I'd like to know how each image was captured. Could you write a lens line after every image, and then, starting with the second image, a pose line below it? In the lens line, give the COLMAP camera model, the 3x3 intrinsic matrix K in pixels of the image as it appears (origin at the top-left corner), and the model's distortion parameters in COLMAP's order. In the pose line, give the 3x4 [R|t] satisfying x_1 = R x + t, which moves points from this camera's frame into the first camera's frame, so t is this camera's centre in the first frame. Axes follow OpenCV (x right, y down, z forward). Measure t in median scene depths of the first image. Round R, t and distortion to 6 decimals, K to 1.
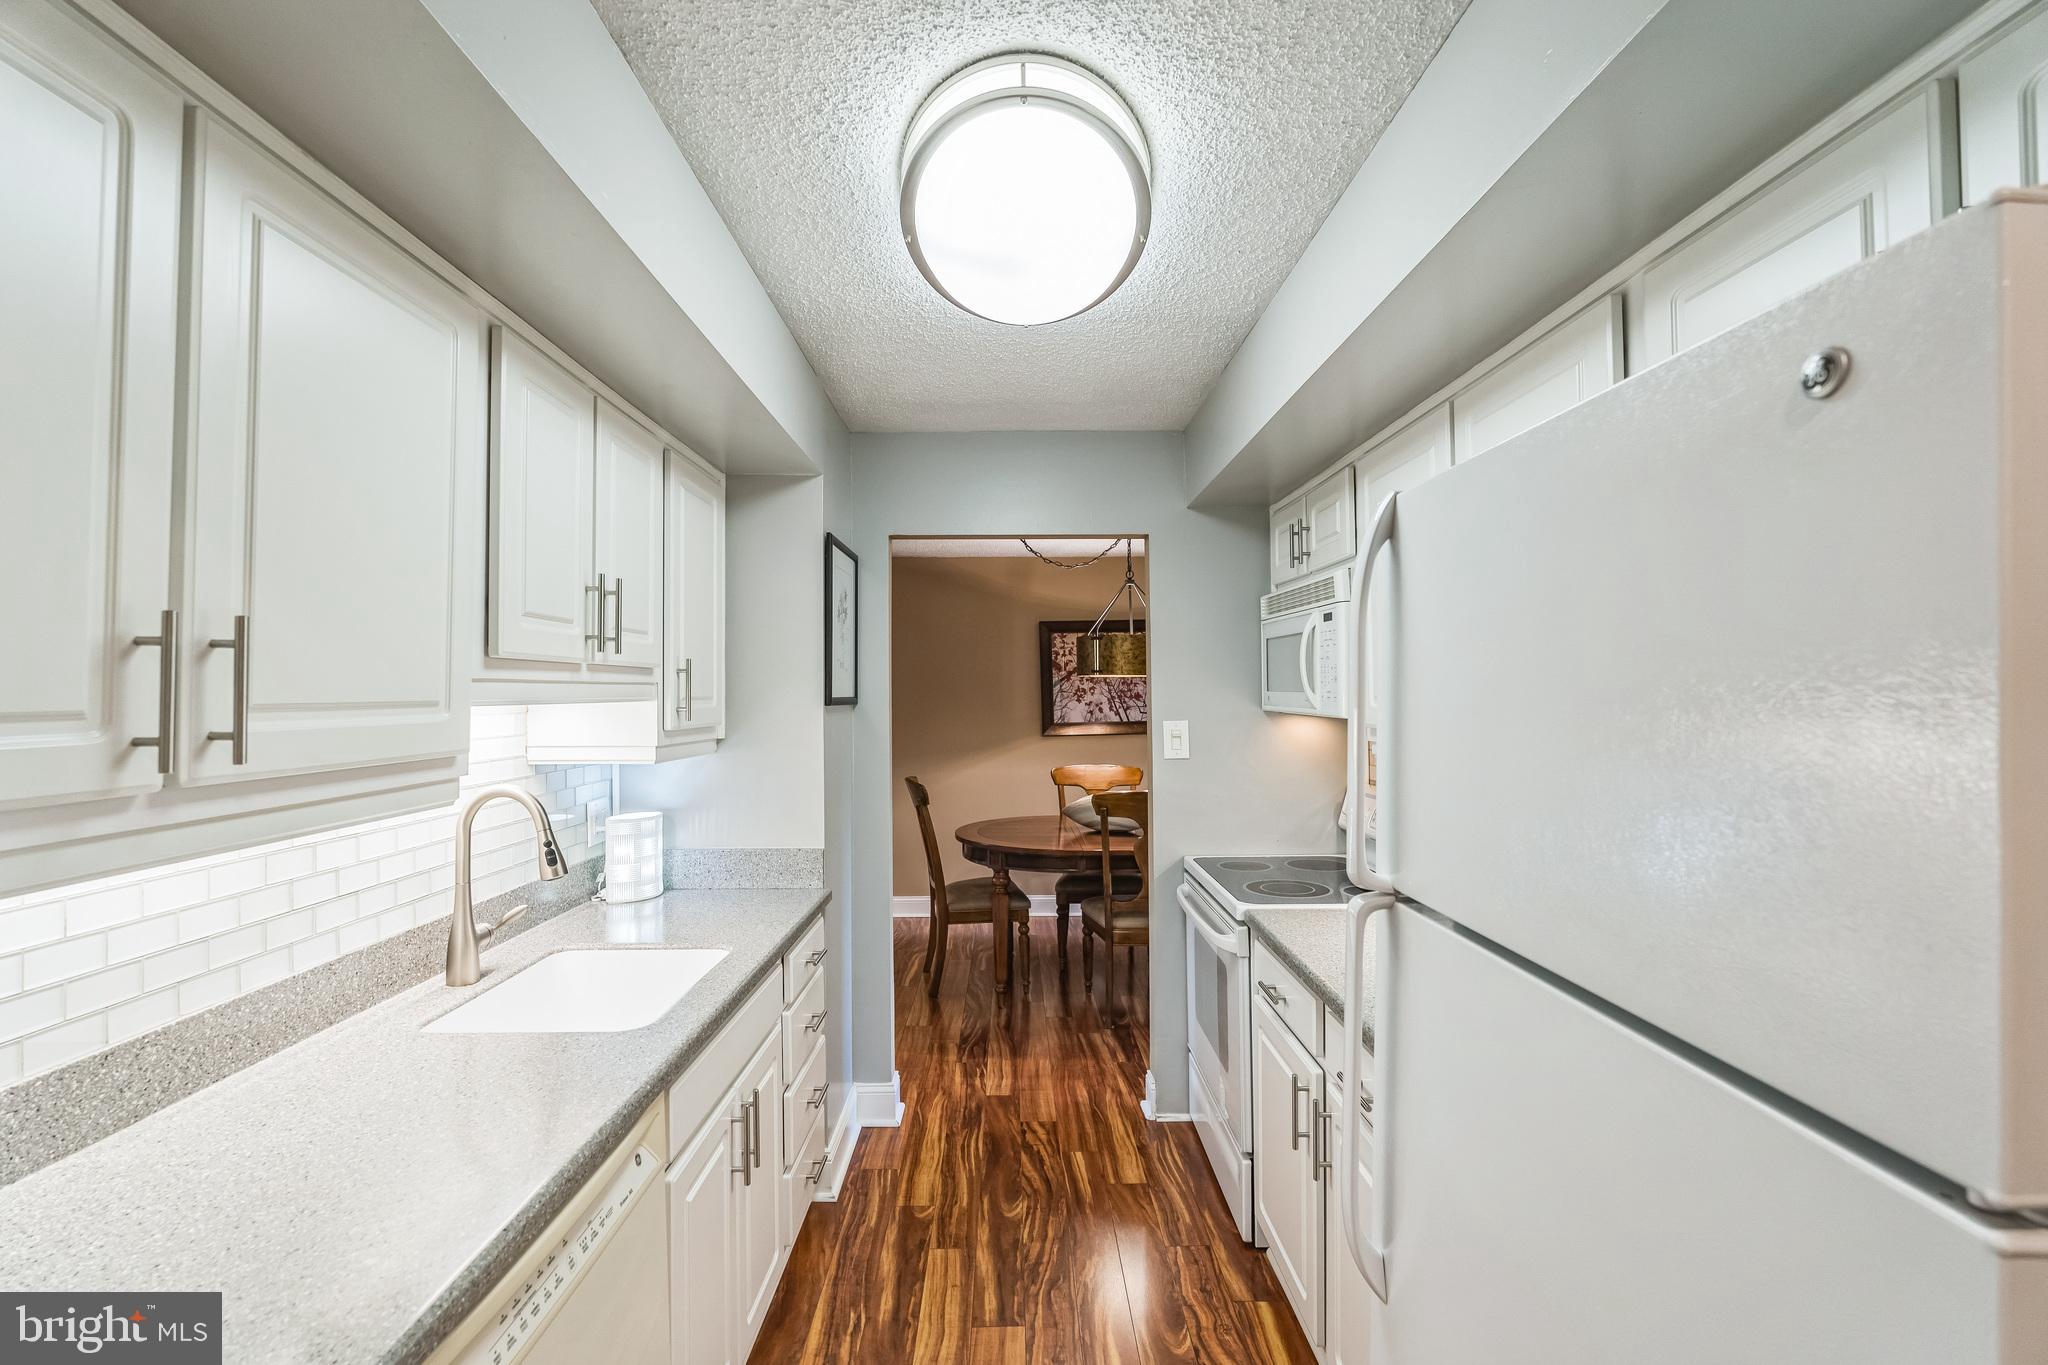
lens RADIAL K [[909.6, 0, 1010.9], [0, 909.6, 681.4], [0, 0, 1]] dist [-0.003160, -0.000359]
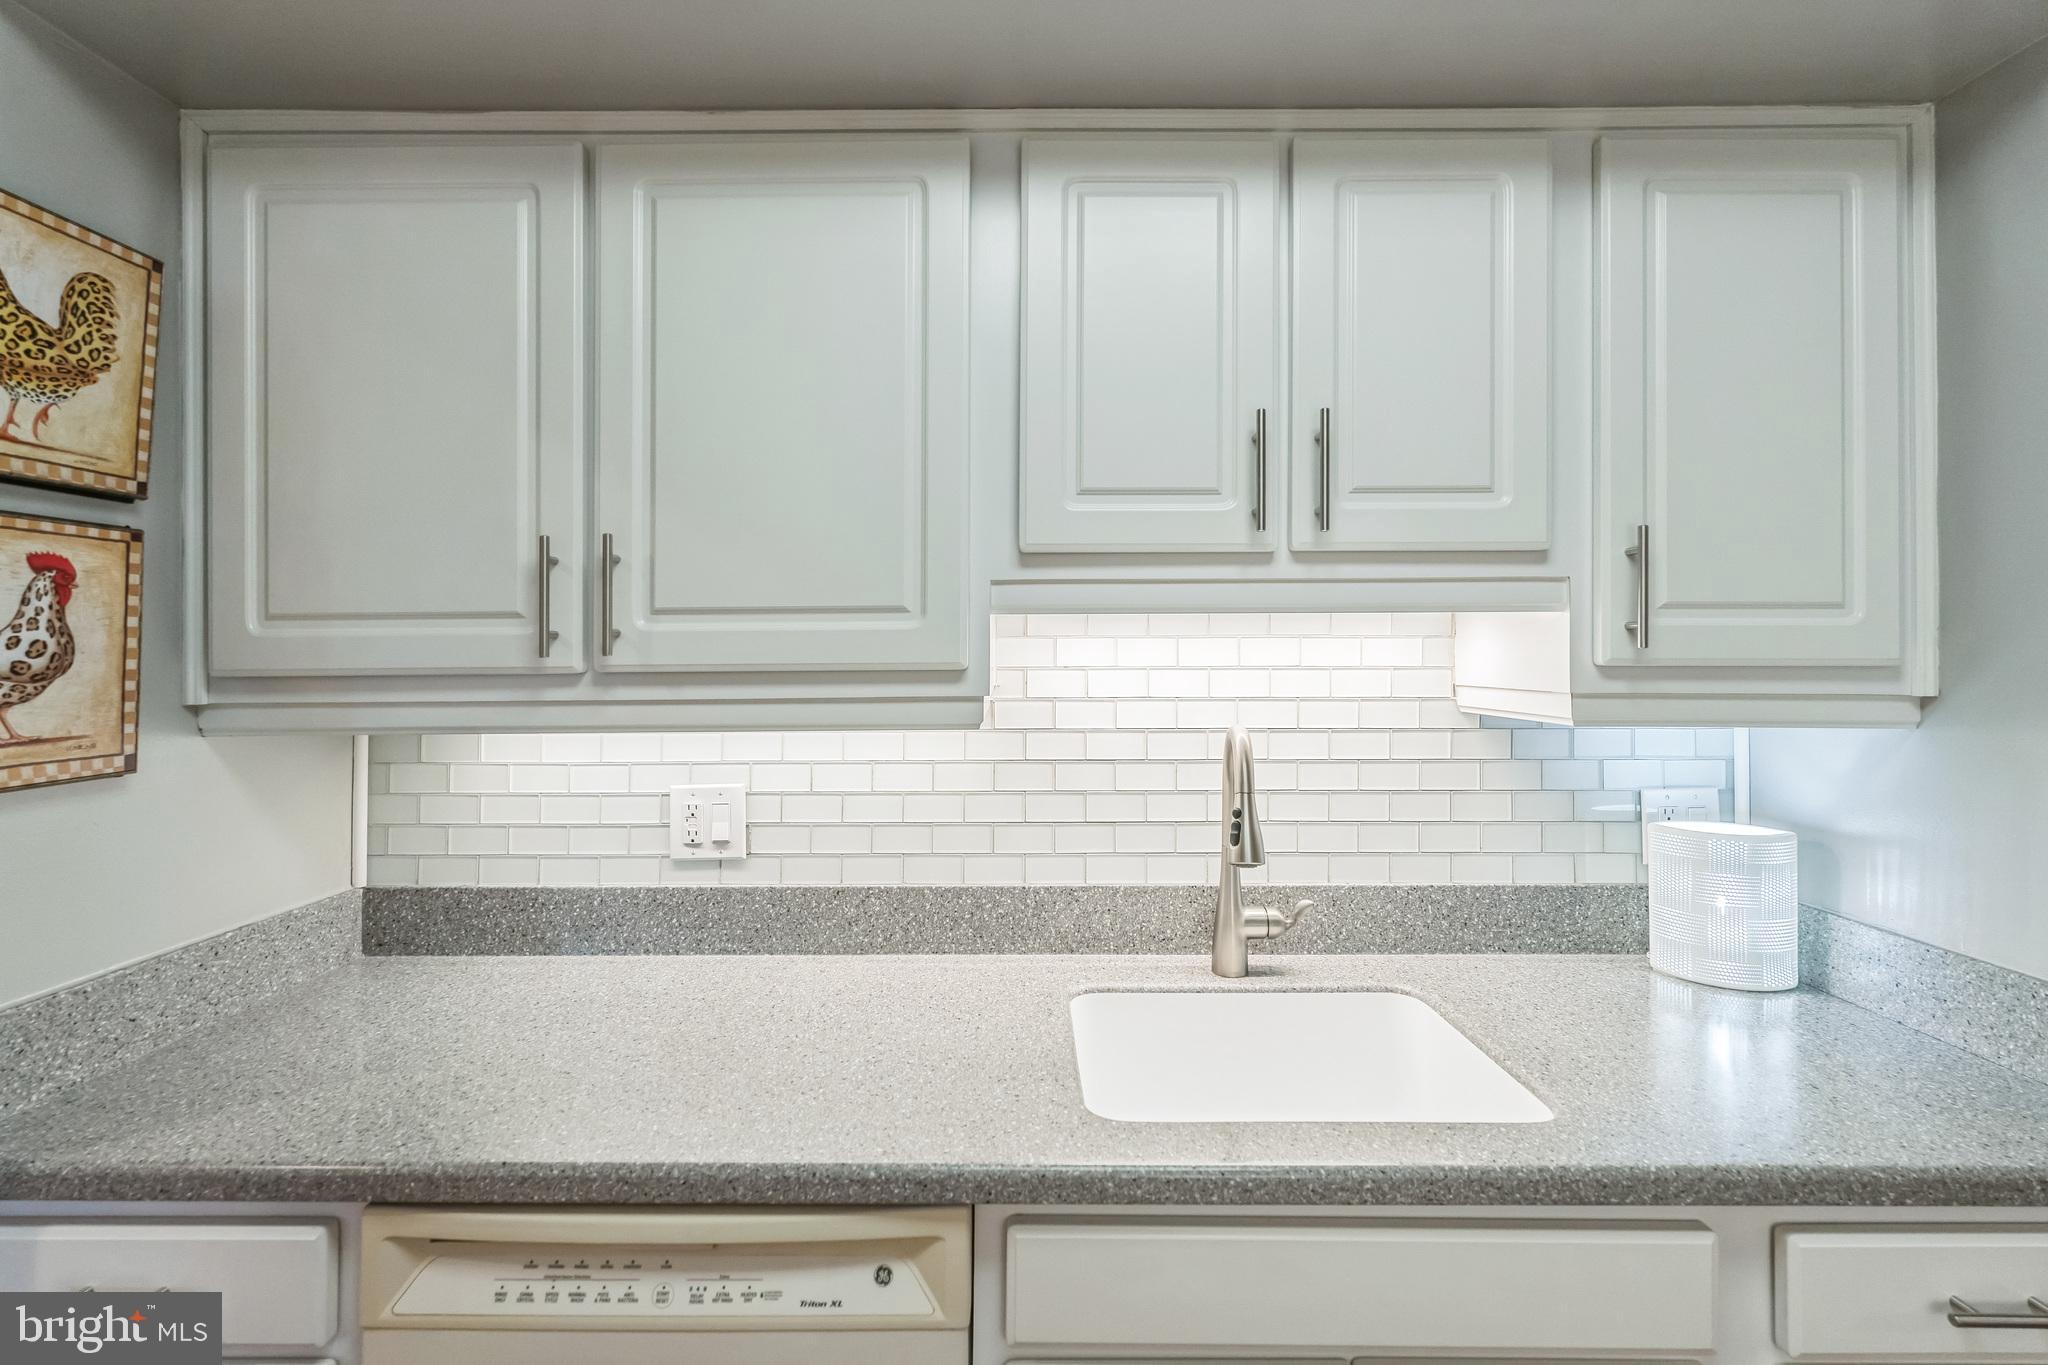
lens RADIAL K [[909.6, 0, 997.9], [0, 909.6, 644.9], [0, 0, 1]] dist [-0.003160, -0.000359]
pose [[-0.010349, -0.011268, -0.999883, 0.251046], [0.016010, 0.999806, -0.011433, 0.068290], [0.999818, -0.016127, -0.010166, 1.051330]]
